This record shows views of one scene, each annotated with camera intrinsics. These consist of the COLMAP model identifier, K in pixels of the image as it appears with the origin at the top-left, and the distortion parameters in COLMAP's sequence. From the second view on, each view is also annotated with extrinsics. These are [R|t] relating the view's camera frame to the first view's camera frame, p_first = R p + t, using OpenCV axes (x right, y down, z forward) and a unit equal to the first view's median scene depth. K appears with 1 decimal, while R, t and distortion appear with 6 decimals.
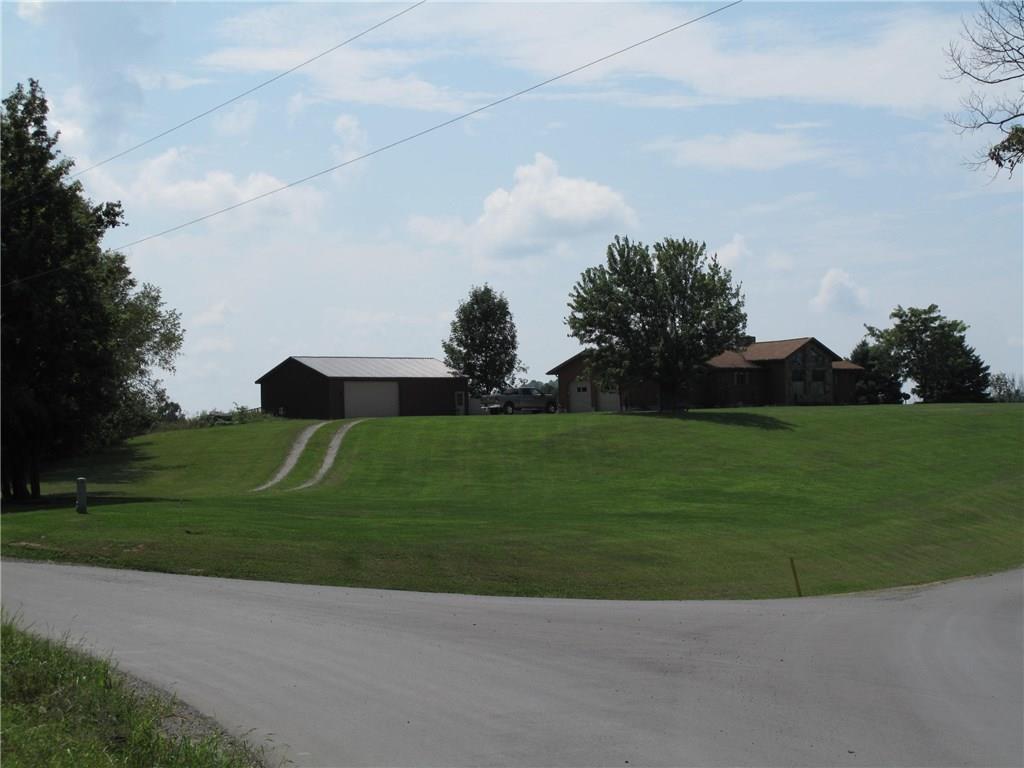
lens RADIAL K [[2172.1, 0, 517.1], [0, 2172.1, 386.9], [0, 0, 1]] dist [-0.016339, 0.000000]
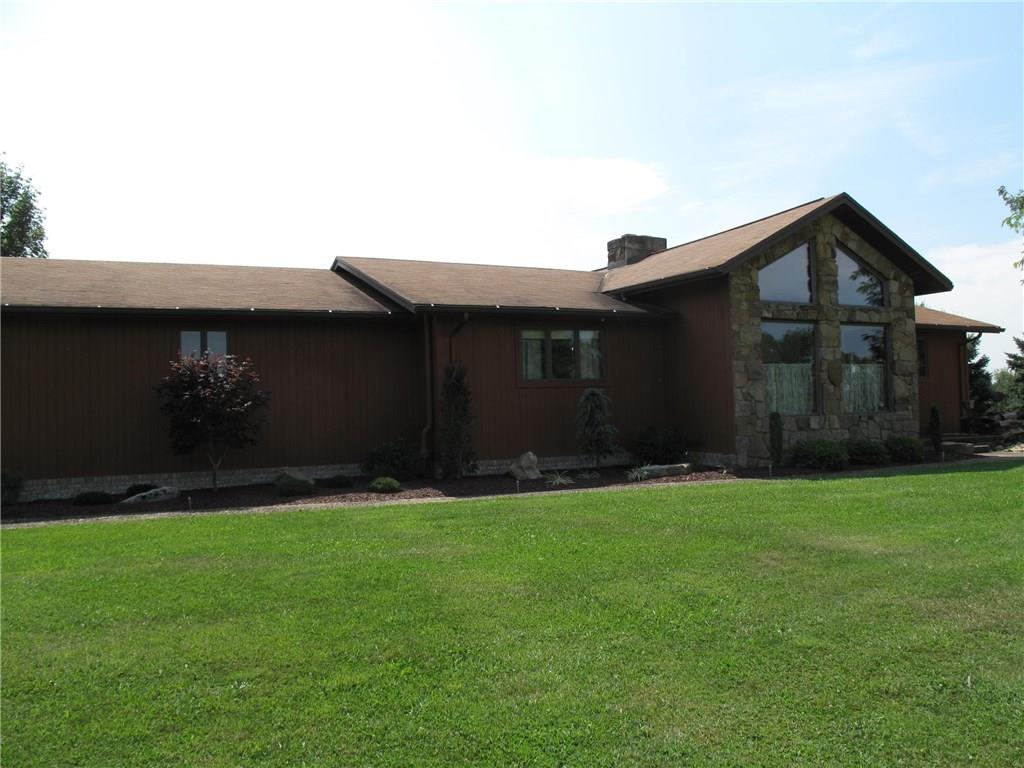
lens RADIAL K [[859.9, 0, 516.6], [0, 859.9, 388.8], [0, 0, 1]] dist [-0.113492, 0.095187]
pose [[0.977206, -0.014485, -0.211800, 0.142384], [0.015261, 0.999881, 0.002029, -0.000230], [0.211746, -0.005215, 0.977311, 1.067340]]
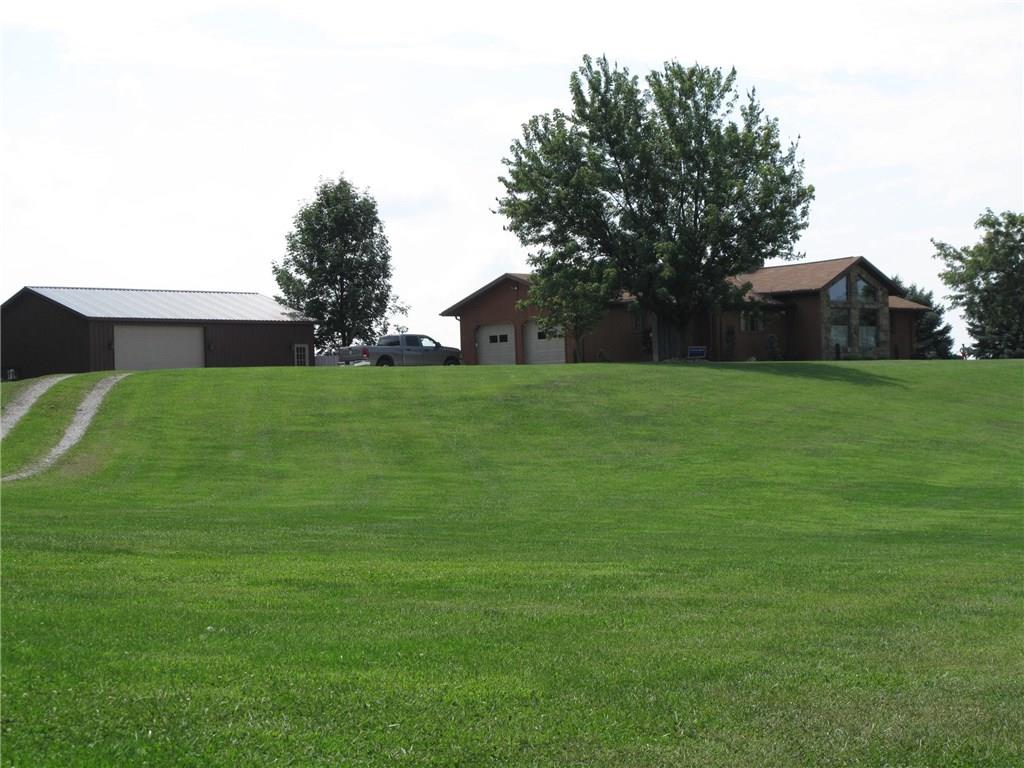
lens RADIAL K [[2521.9, 0, 502.8], [0, 2521.9, 383.9], [0, 0, 1]] dist [0.037025, 0.000000]
pose [[0.997559, -0.004677, 0.069675, -0.023107], [0.004888, 0.999984, -0.002856, 0.019139], [-0.069661, 0.003189, 0.997566, 0.327230]]
